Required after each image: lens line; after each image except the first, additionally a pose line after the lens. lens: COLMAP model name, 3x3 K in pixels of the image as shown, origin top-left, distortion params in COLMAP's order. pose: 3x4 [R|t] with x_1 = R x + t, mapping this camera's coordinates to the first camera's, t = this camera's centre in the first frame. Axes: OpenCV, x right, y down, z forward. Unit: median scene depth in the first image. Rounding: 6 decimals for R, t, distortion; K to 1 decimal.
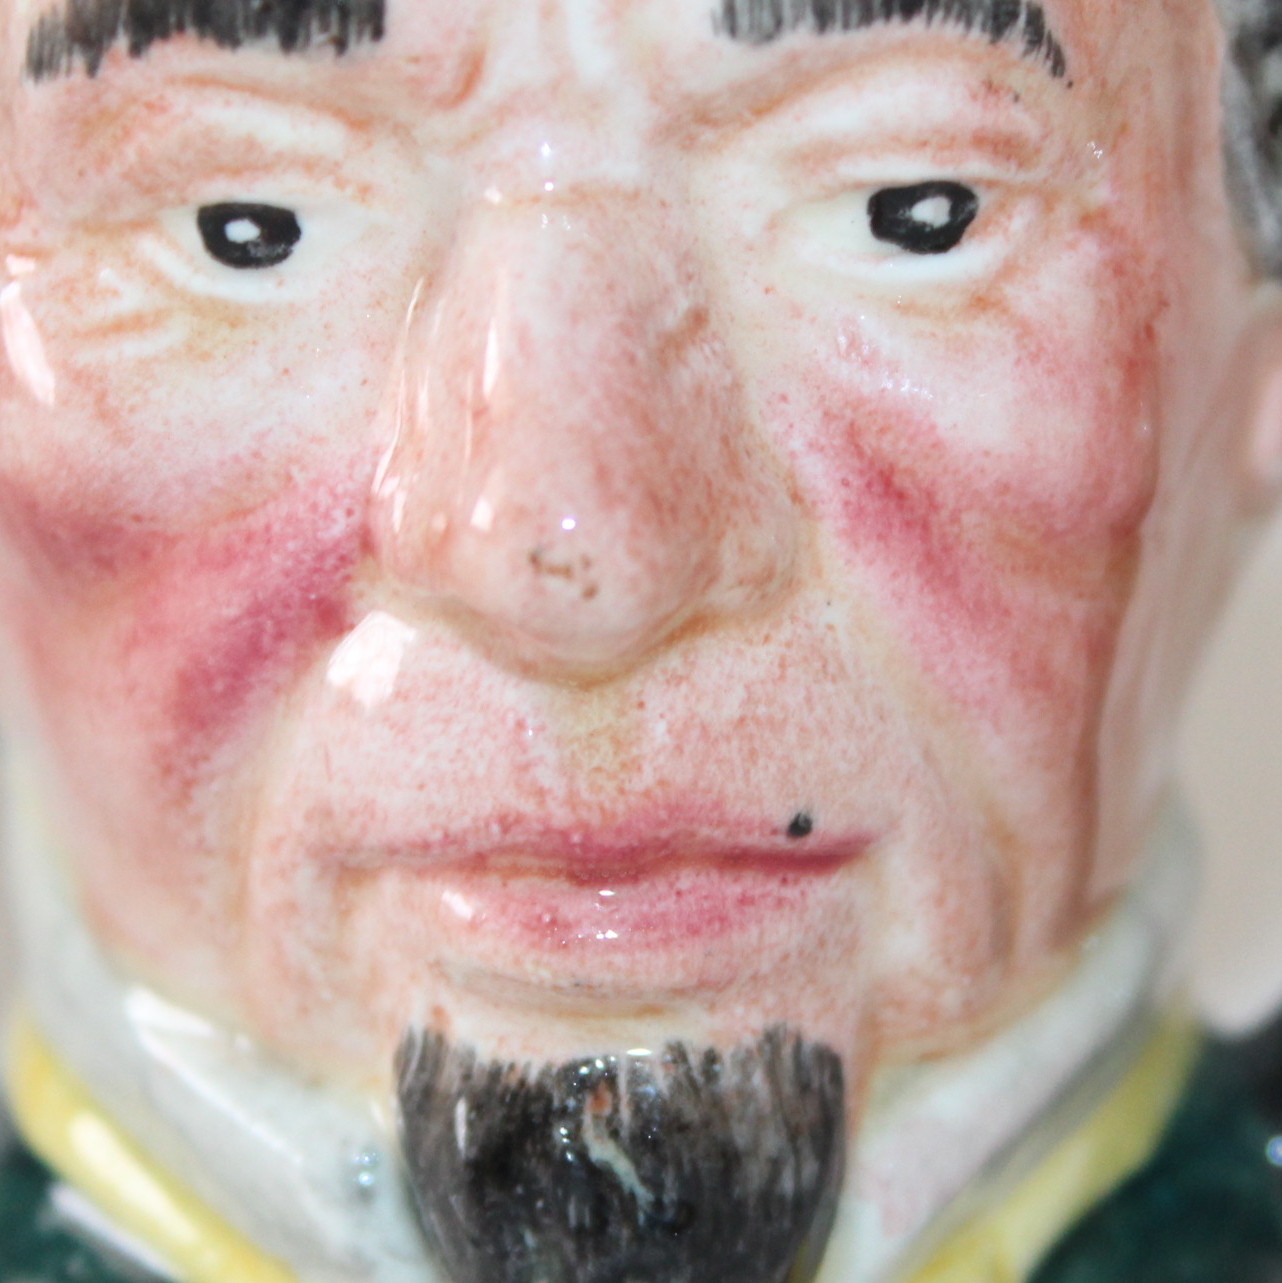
lens RADIAL K [[6952.7, 0, 682.1], [0, 6952.7, 766.5], [0, 0, 1]] dist [0.114153, 0.000000]
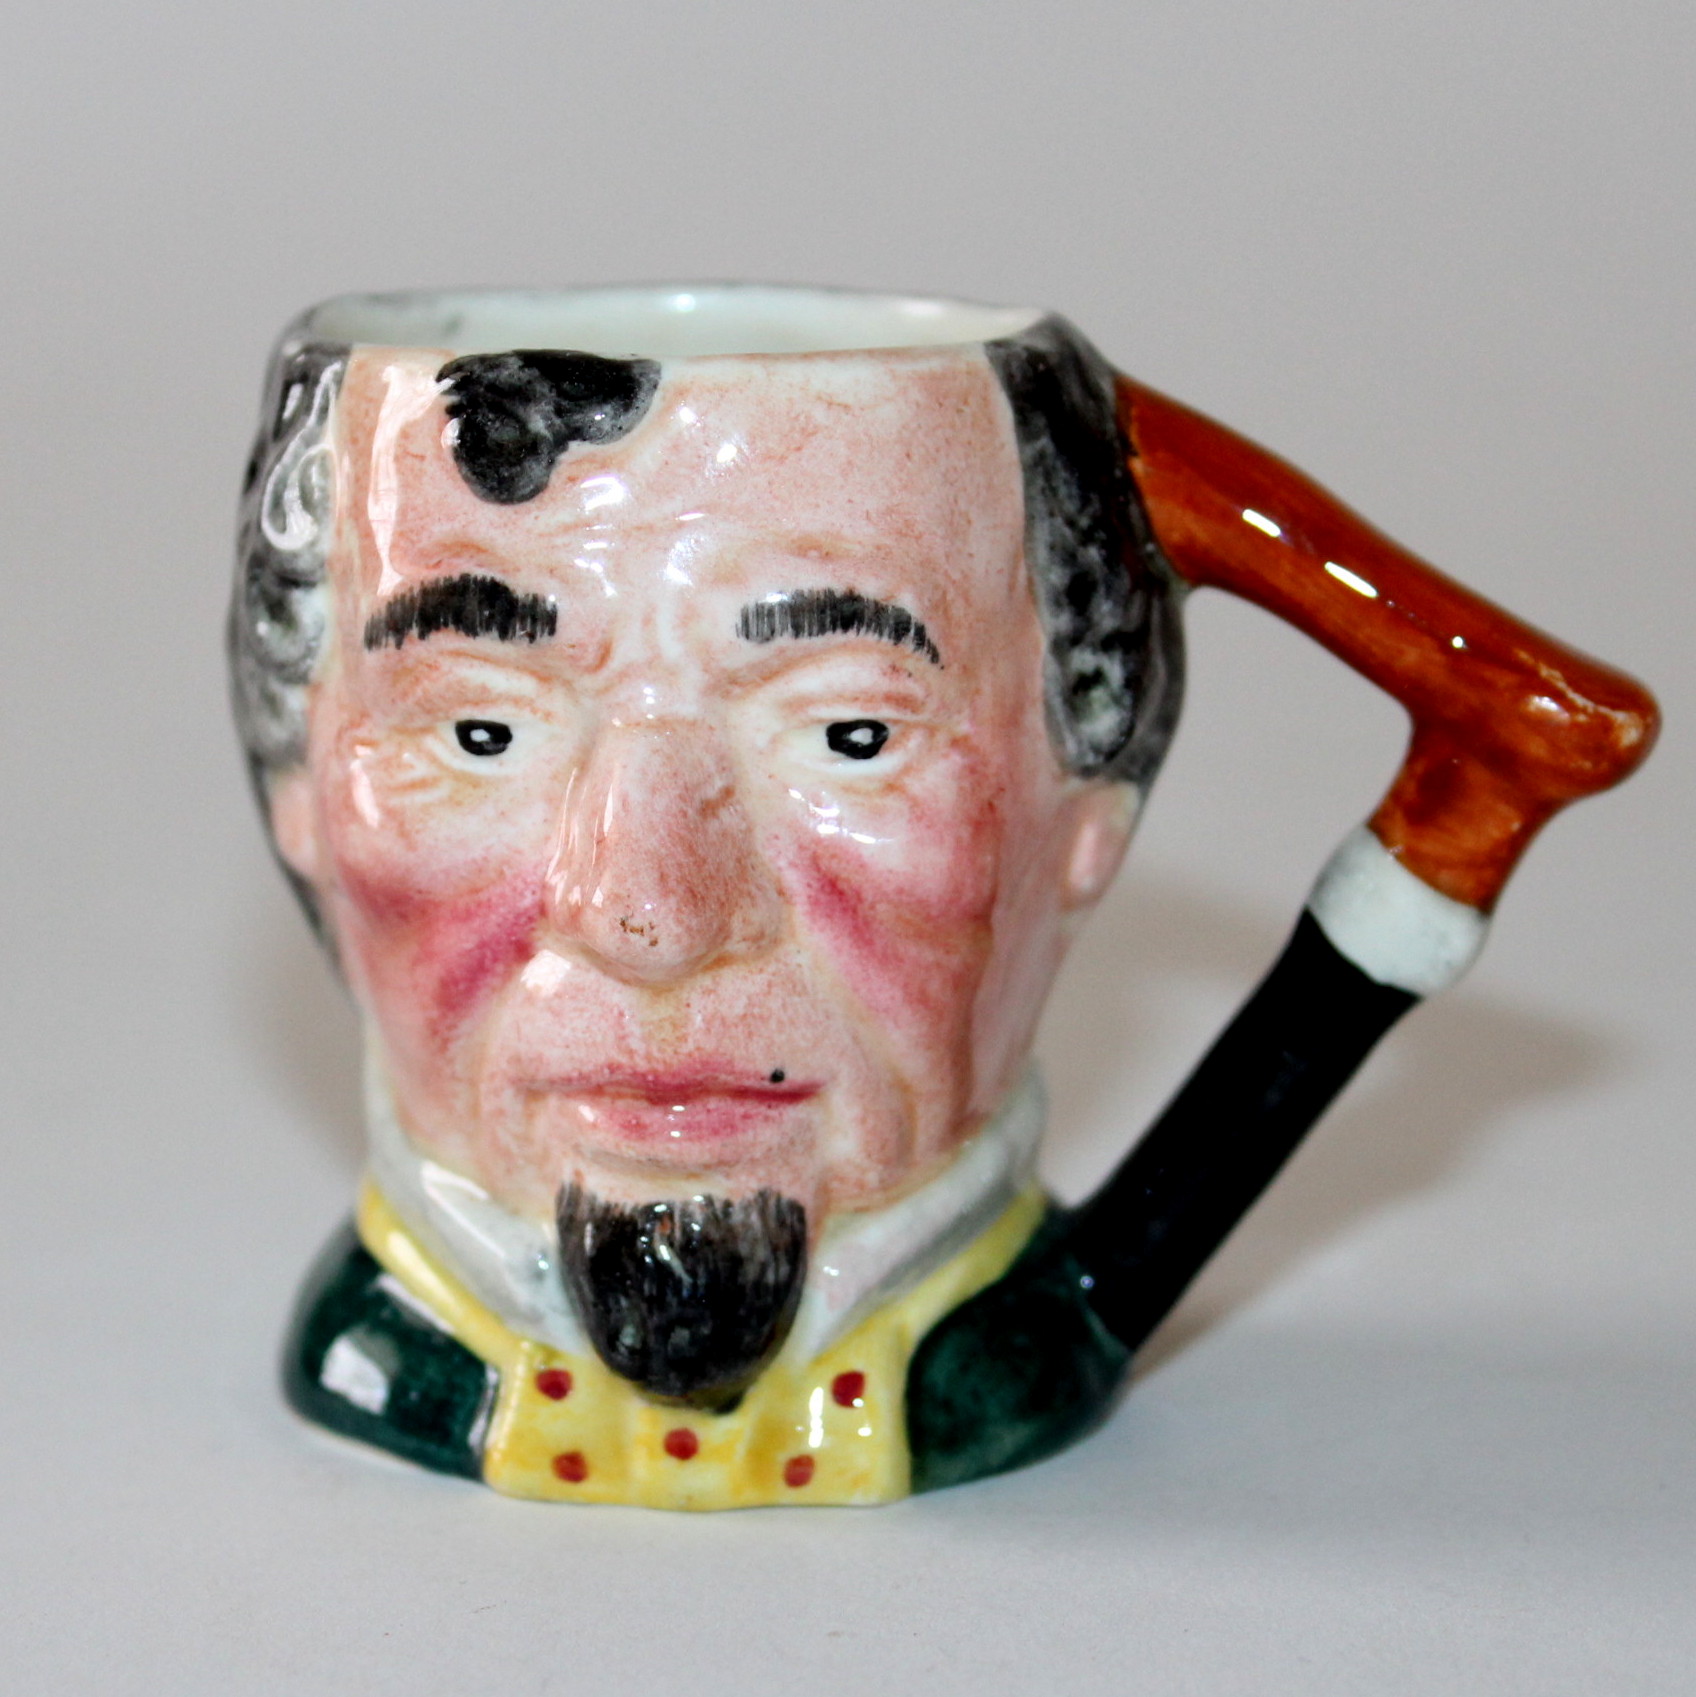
lens RADIAL K [[6274.6, 0, 844.3], [0, 6274.6, 866.9], [0, 0, 1]] dist [0.007379, 0.000000]
pose [[0.996605, 0.032520, -0.075642, 0.154000], [-0.034786, 0.998978, -0.028843, 0.000796], [0.074627, 0.031377, 0.996718, -0.609539]]
